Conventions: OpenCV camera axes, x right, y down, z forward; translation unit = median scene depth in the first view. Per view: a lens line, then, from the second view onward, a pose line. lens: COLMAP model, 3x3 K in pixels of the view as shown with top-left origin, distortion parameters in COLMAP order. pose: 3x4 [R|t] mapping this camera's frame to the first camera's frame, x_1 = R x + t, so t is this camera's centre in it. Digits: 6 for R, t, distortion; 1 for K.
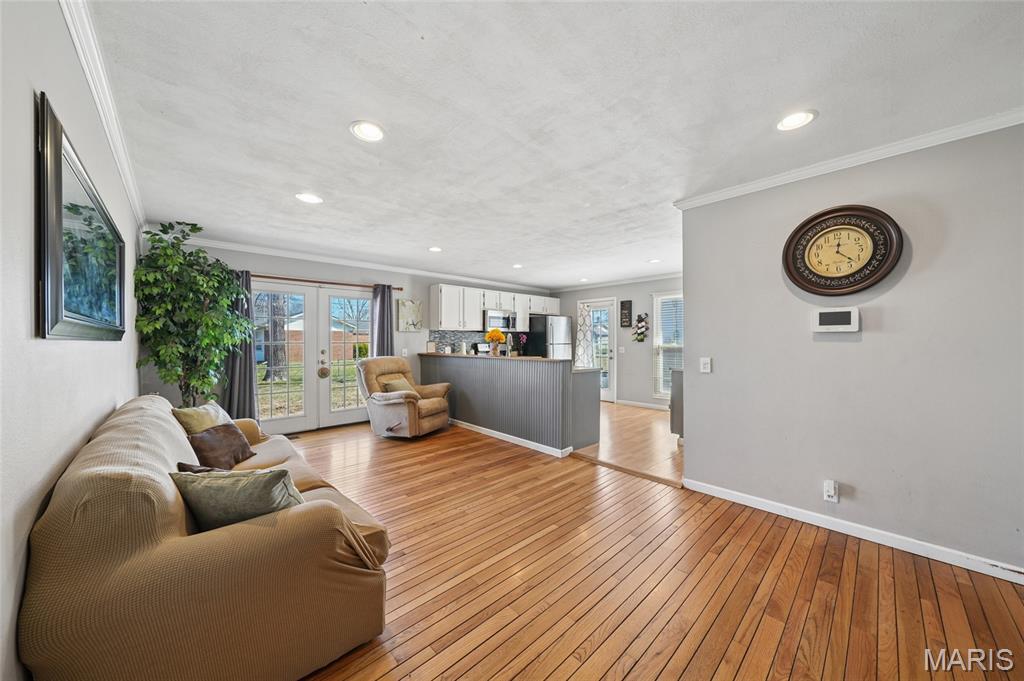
lens RADIAL K [[350.5, 0, 516.8], [0, 350.5, 339.6], [0, 0, 1]] dist [-0.002168, -0.000136]
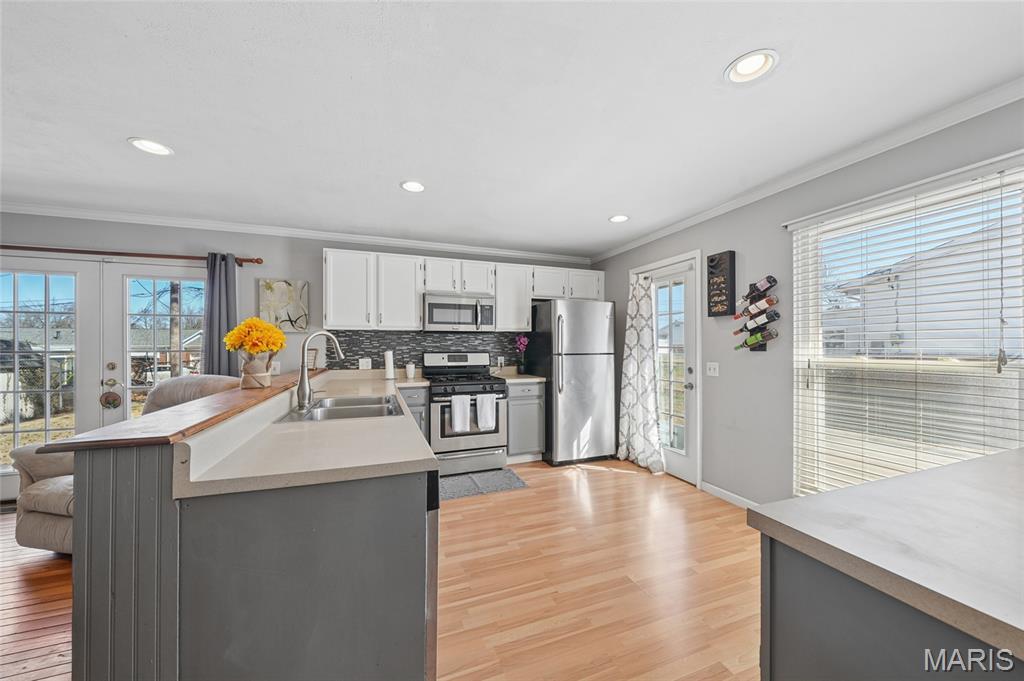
lens RADIAL K [[360.6, 0, 512.8], [0, 360.6, 344.2], [0, 0, 1]] dist [-0.000258, -0.000007]
pose [[0.919186, -0.003602, -0.393806, 0.252825], [0.001463, 0.999983, -0.005731, 0.000918], [0.393820, 0.004692, 0.919176, 0.501411]]
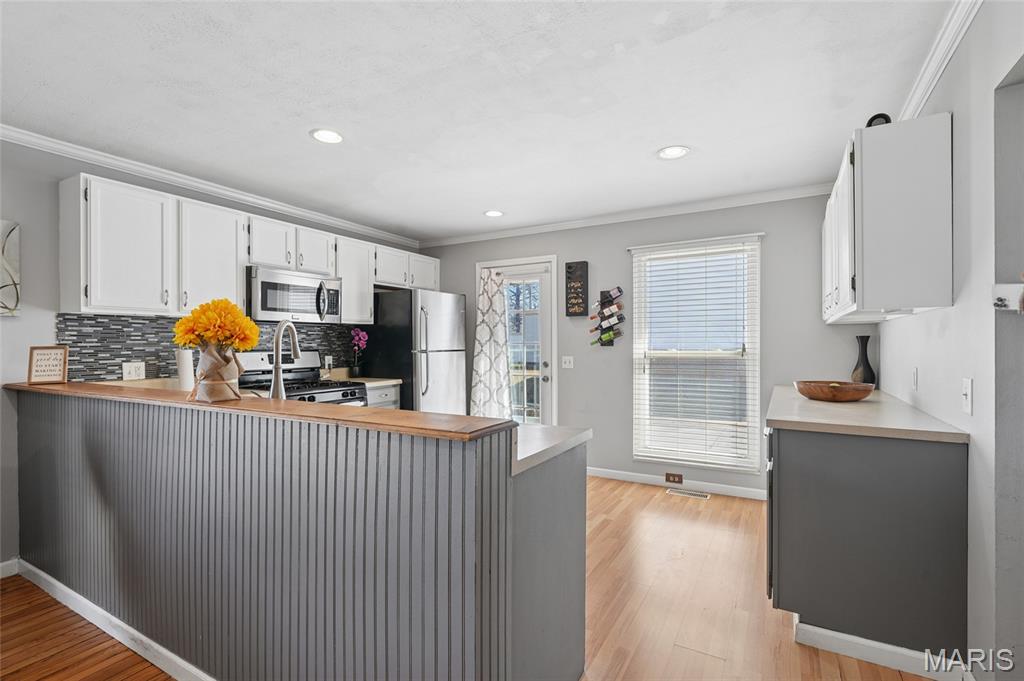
lens RADIAL K [[470.5, 0, 512.3], [0, 470.5, 345.0], [0, 0, 1]] dist [0.002790, 0.000356]
pose [[0.959017, -0.003409, 0.283328, 0.037316], [0.002231, 0.999987, 0.004483, 0.002092], [-0.283340, -0.003667, 0.959013, 0.393002]]
